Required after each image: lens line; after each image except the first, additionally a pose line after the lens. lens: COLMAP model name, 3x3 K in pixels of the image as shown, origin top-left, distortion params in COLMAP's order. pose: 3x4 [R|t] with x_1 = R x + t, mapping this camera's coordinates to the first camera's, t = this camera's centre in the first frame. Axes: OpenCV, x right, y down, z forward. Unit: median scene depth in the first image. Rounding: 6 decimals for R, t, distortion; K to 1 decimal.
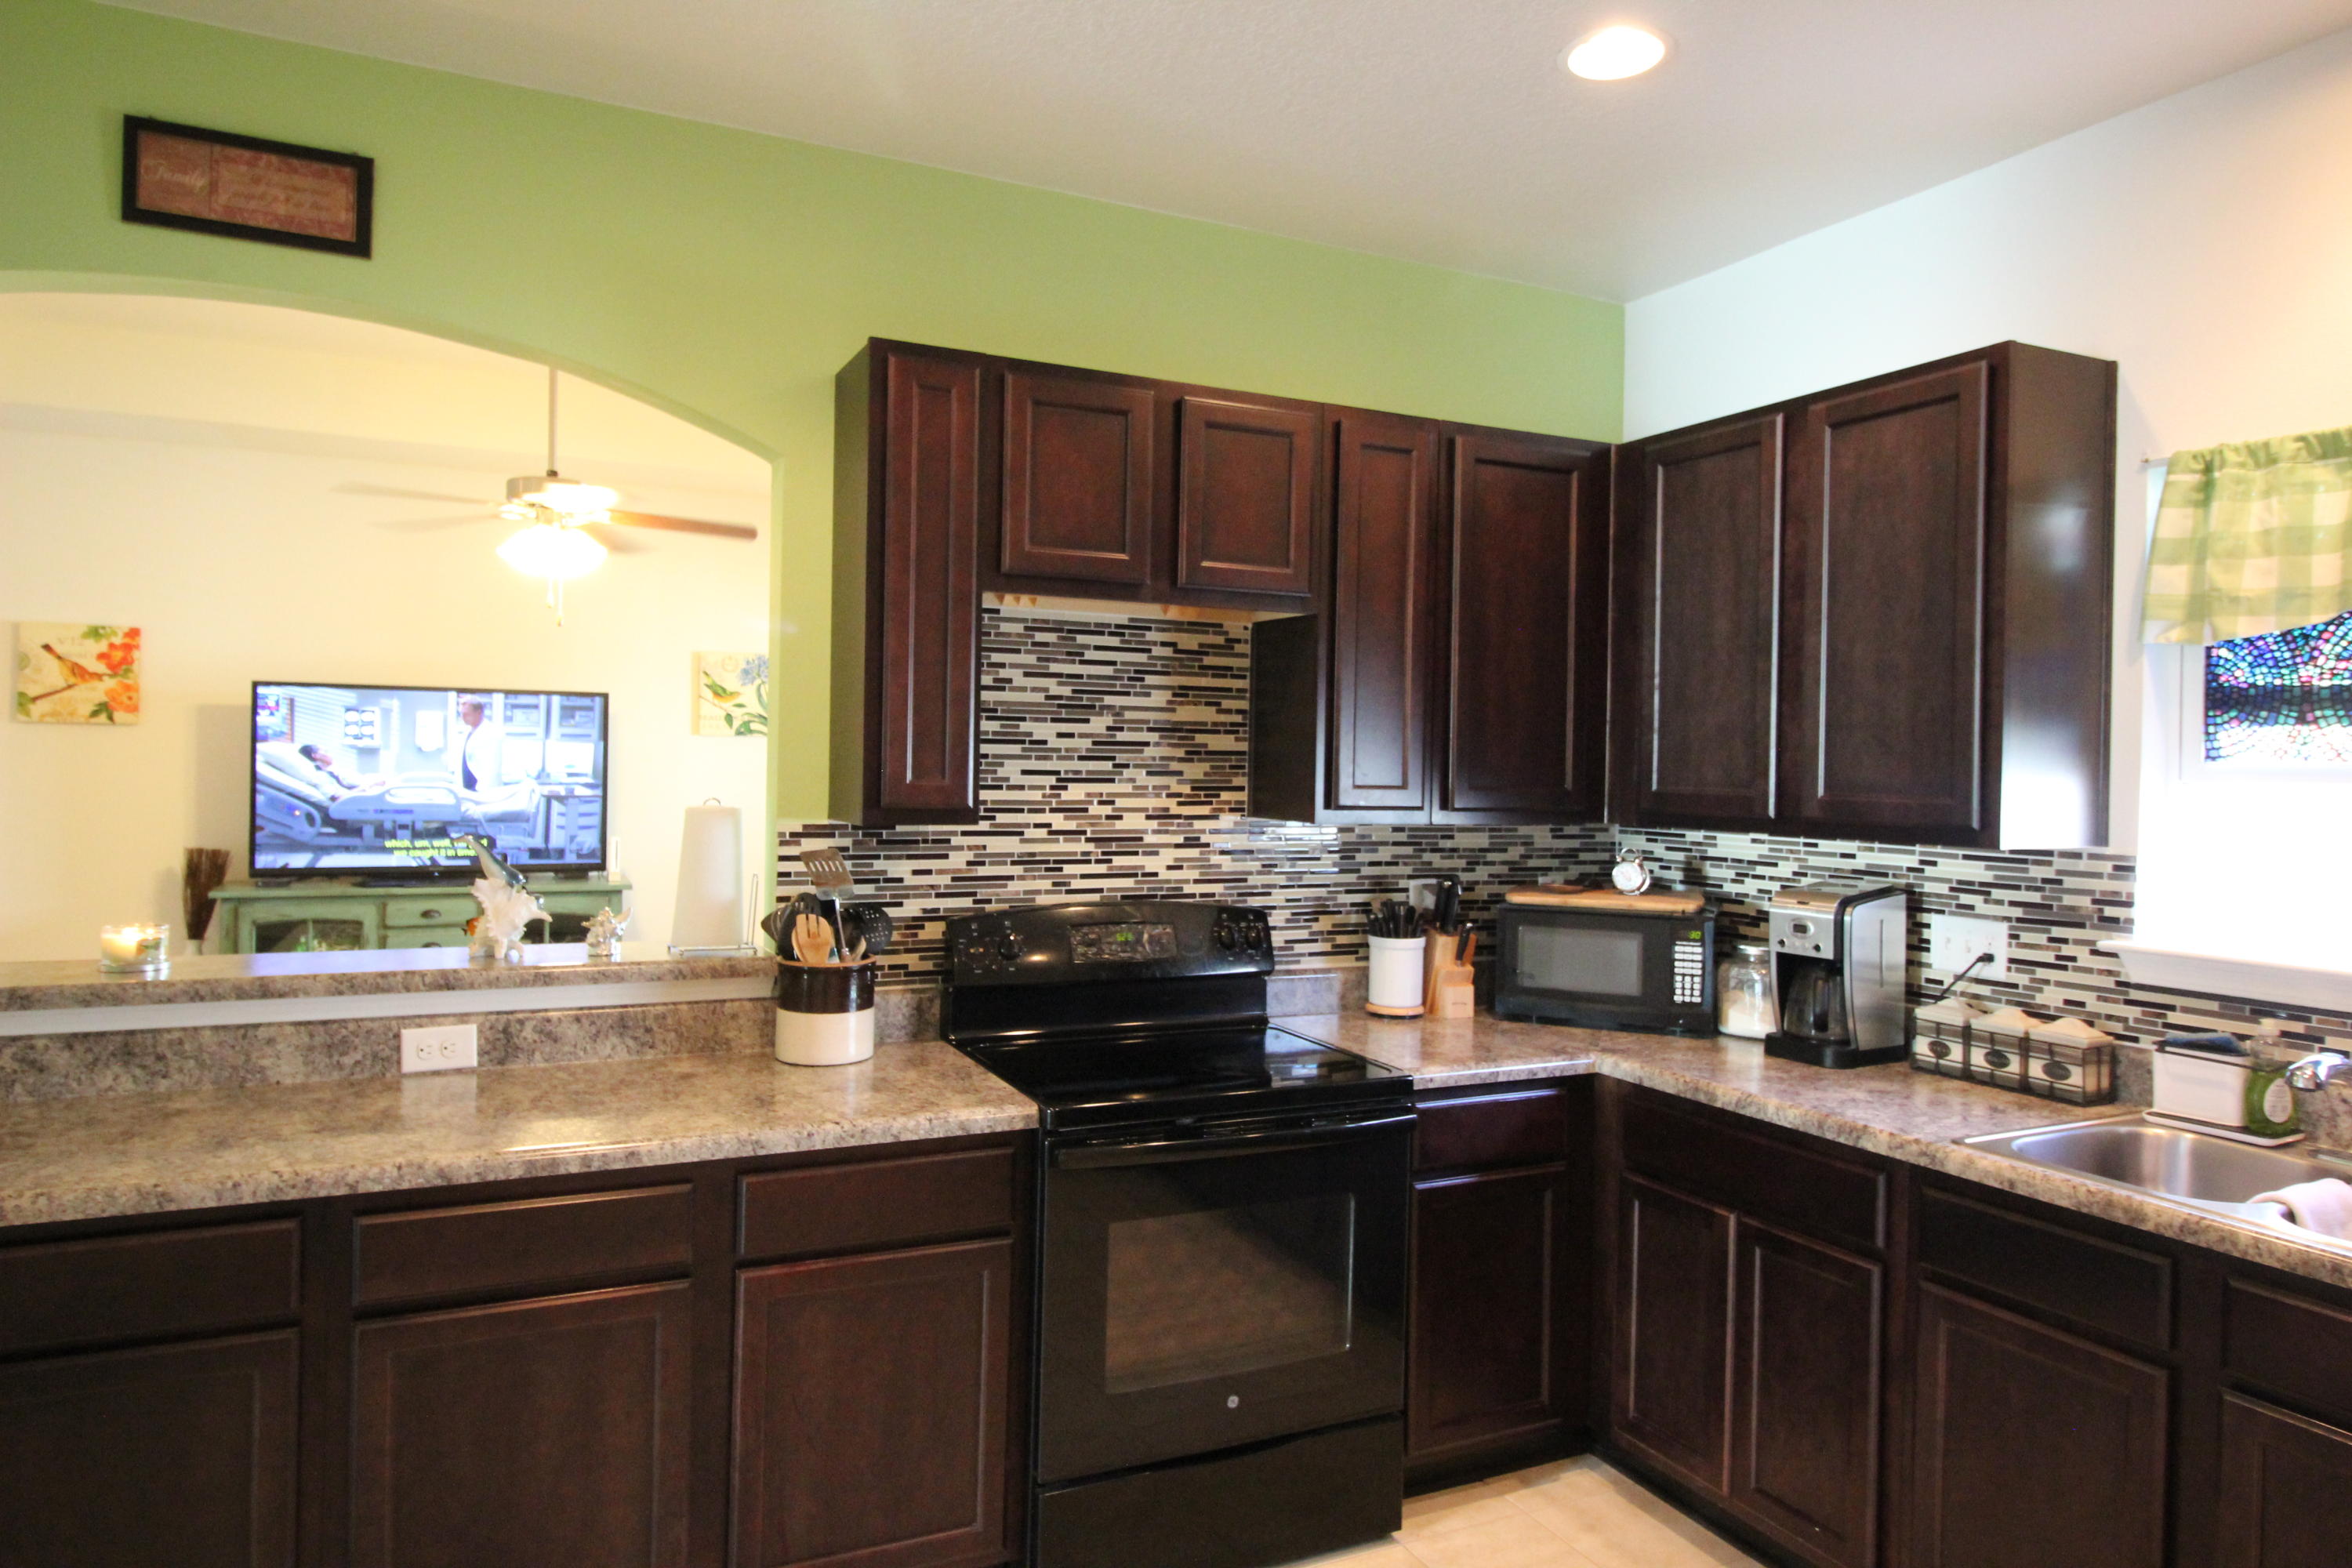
lens RADIAL K [[1449.1, 0, 1173.3], [0, 1449.1, 764.5], [0, 0, 1]] dist [0.004508, -0.009706]
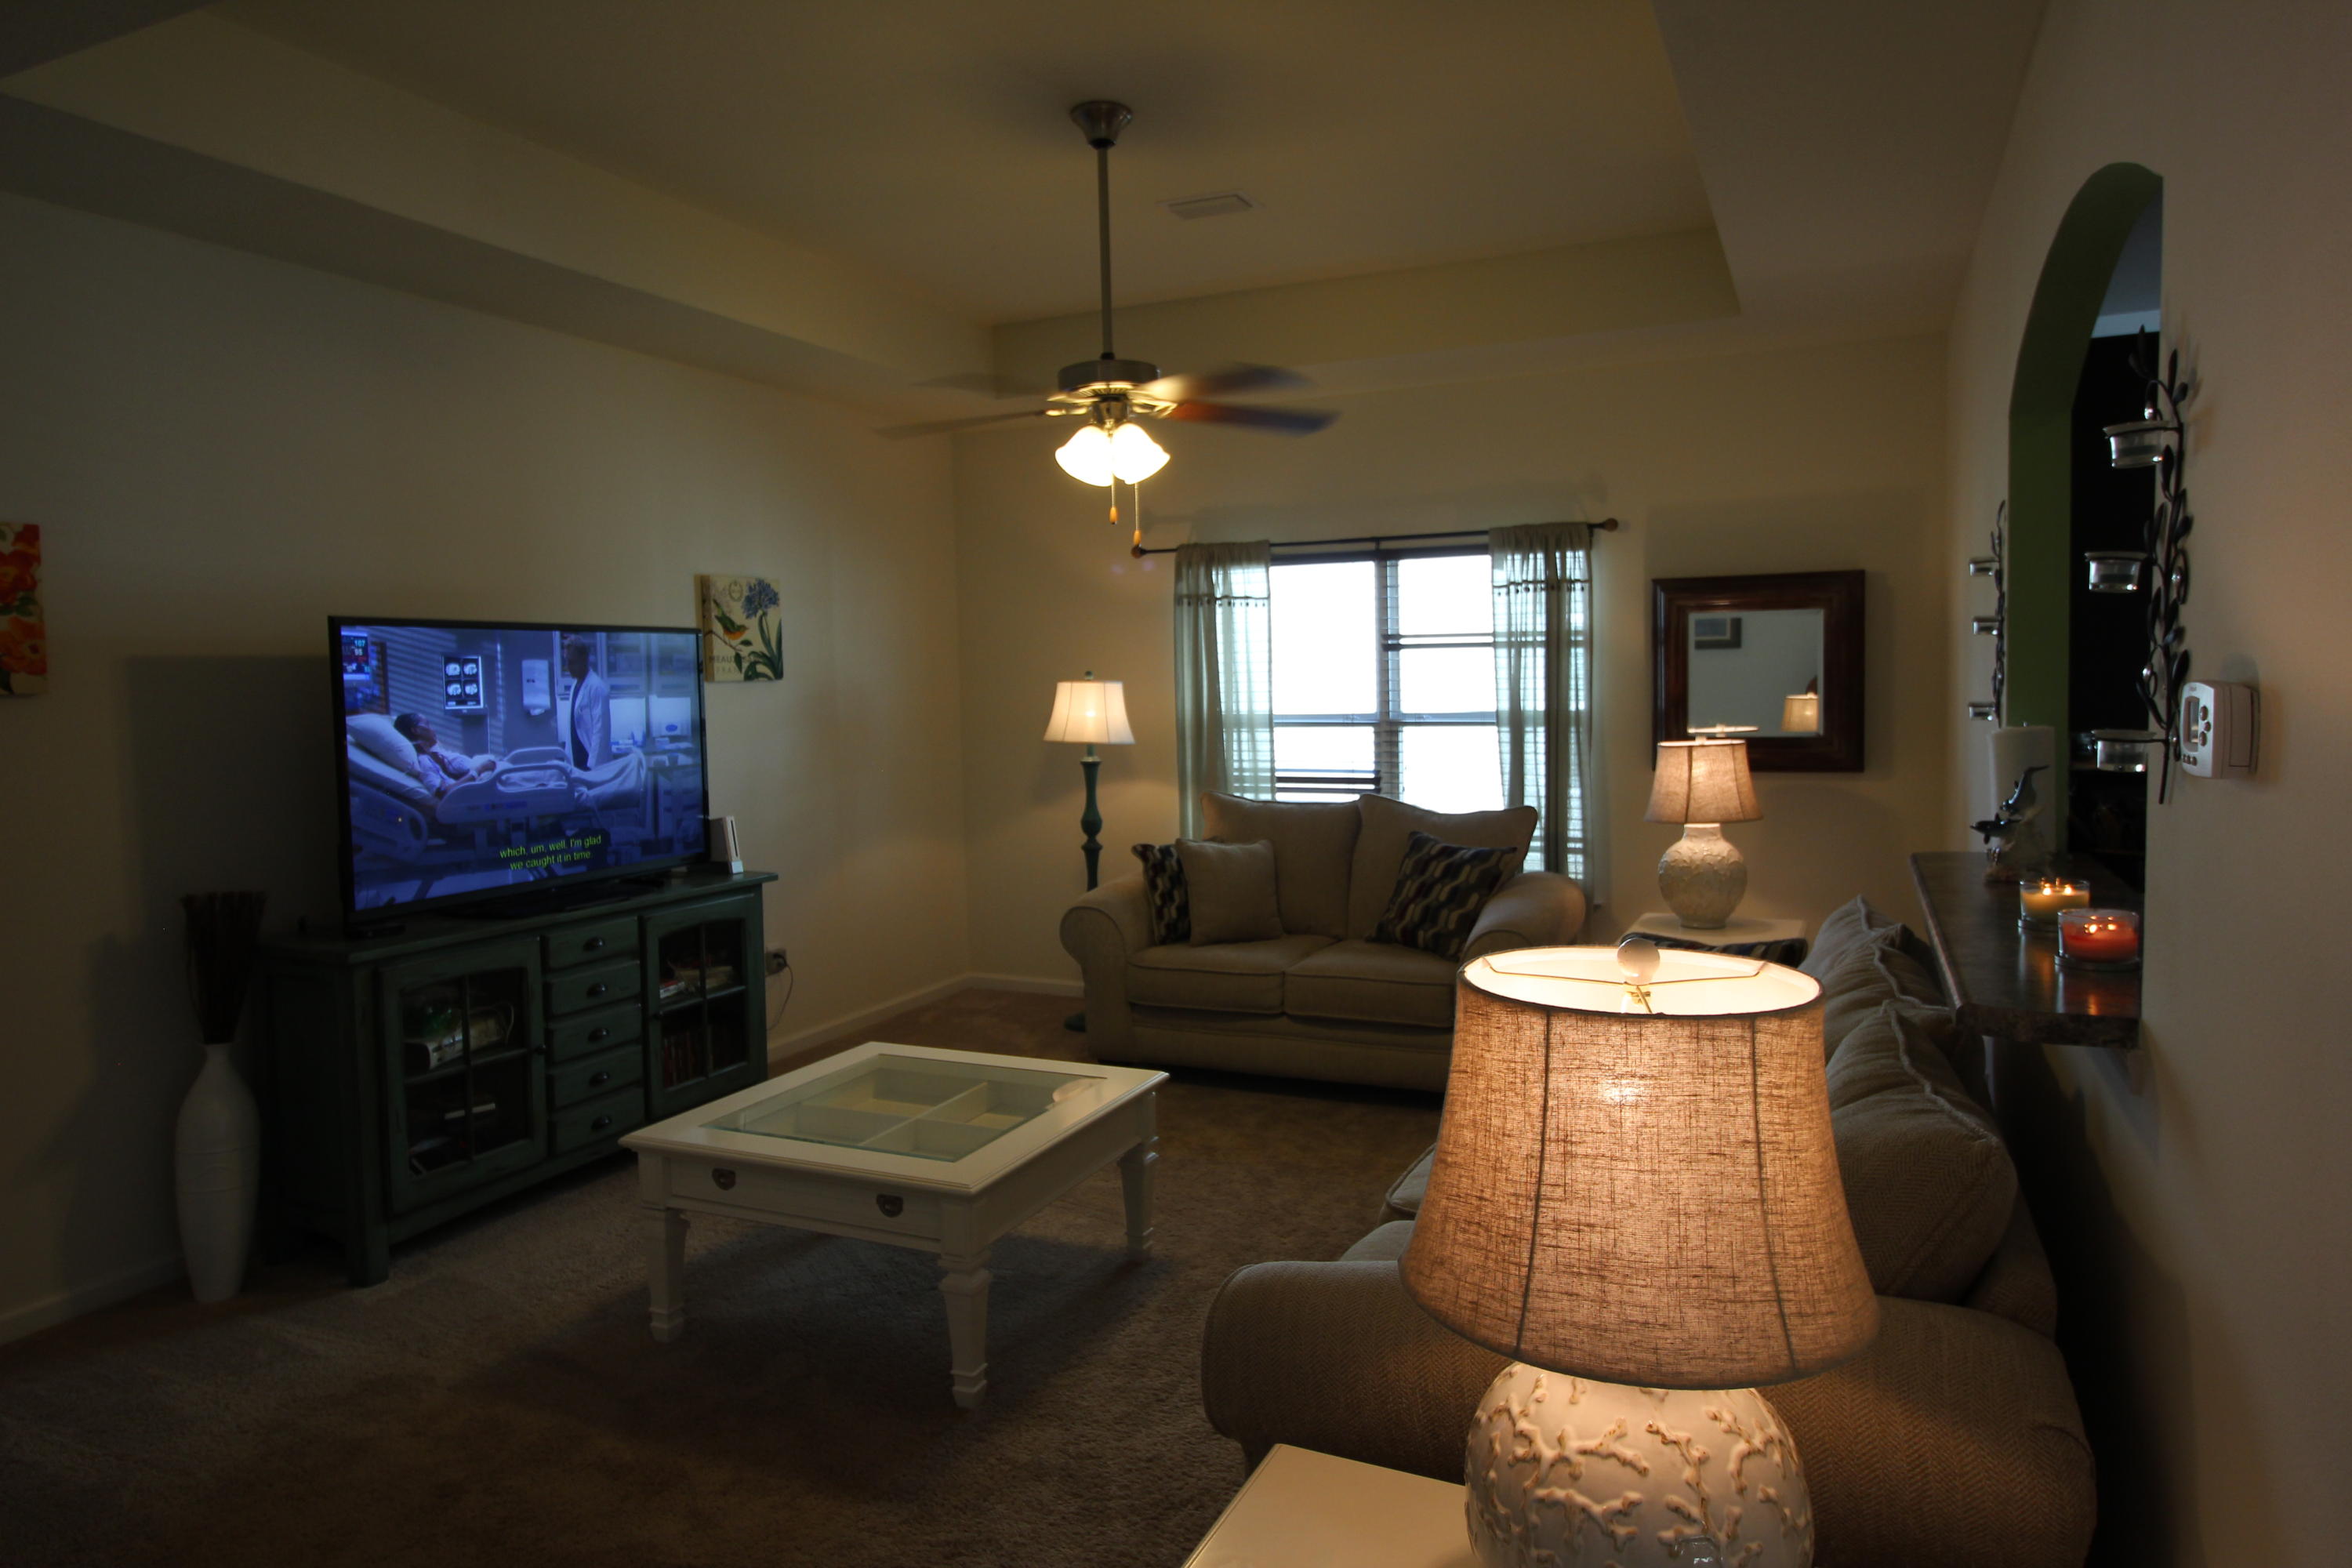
lens RADIAL K [[1449.1, 0, 1175.2], [0, 1449.1, 768.7], [0, 0, 1]] dist [0.004508, -0.009706]
pose [[0.770226, -0.074677, 0.633385, -1.408293], [0.039063, 0.996780, 0.070020, -0.040610], [-0.636574, -0.029189, 0.770663, 0.519383]]
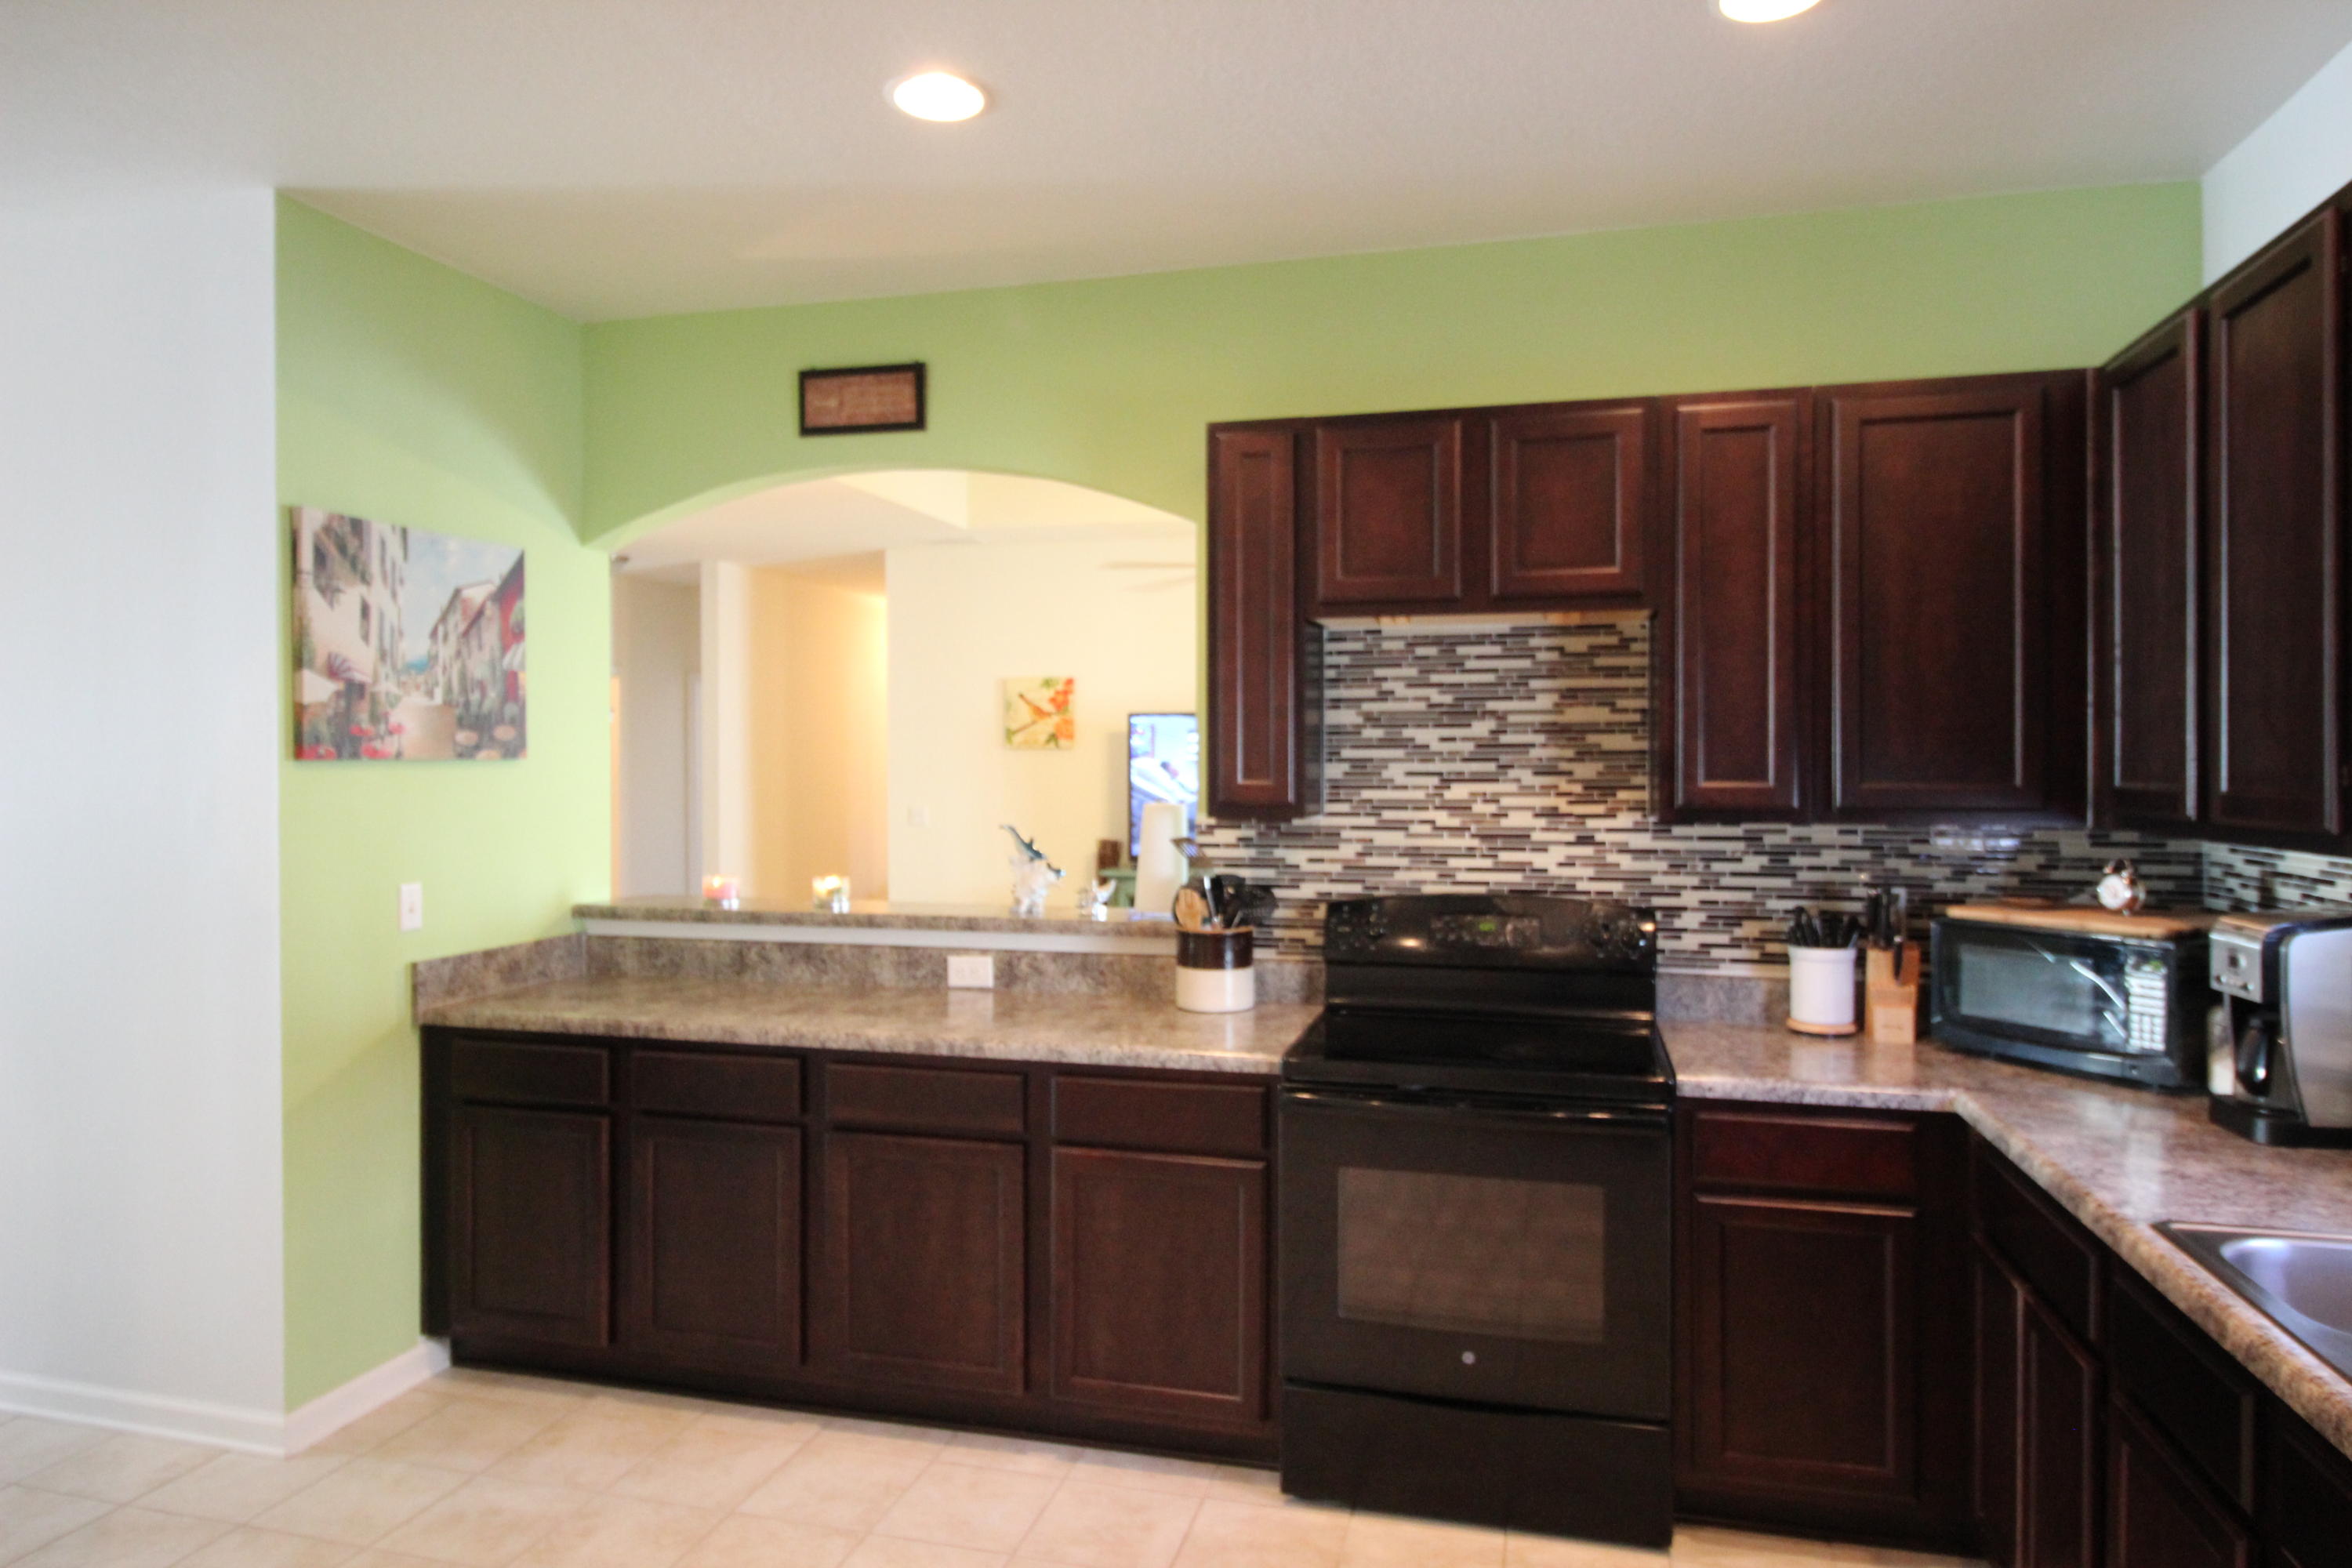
lens RADIAL K [[1449.1, 0, 1177.2], [0, 1449.1, 763.4], [0, 0, 1]] dist [0.004508, -0.009706]
pose [[0.761060, -0.017303, -0.648451, 0.478929], [0.012693, 0.999850, -0.011783, 0.008143], [0.648557, 0.000737, 0.761165, 0.036475]]
